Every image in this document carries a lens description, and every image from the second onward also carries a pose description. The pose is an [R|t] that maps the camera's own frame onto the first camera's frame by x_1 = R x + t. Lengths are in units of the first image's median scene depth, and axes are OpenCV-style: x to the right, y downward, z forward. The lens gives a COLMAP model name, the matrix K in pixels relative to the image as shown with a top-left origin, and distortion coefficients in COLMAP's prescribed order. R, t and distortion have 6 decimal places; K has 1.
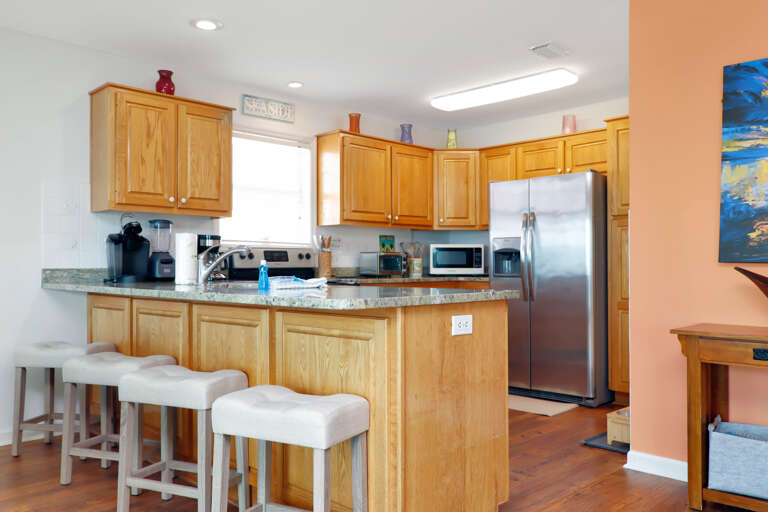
lens RADIAL K [[628.8, 0, 384.0], [0, 628.8, 256.0], [0, 0, 1]] dist [0.000289, -0.000223]
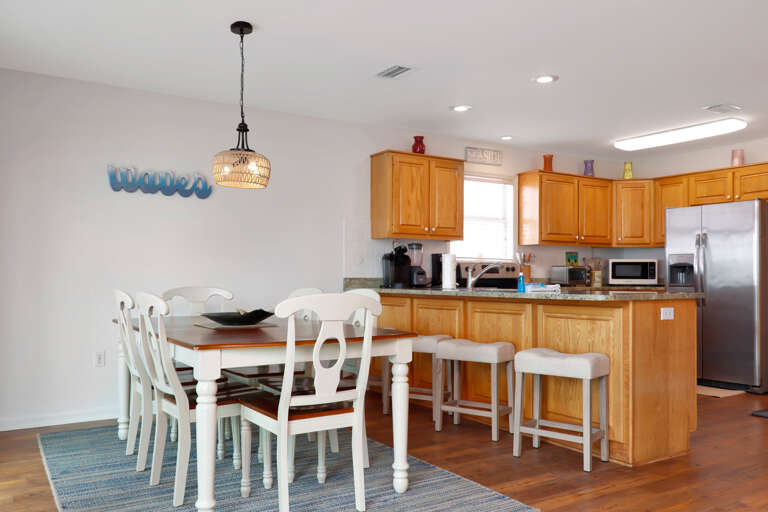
lens RADIAL K [[617.4, 0, 381.8], [0, 617.4, 270.0], [0, 0, 1]] dist [-0.000569, -0.003488]
pose [[0.973587, 0.001076, -0.228315, -0.095451], [-0.000264, 0.999994, 0.003586, -0.002512], [0.228317, -0.003431, 0.973581, -0.292956]]
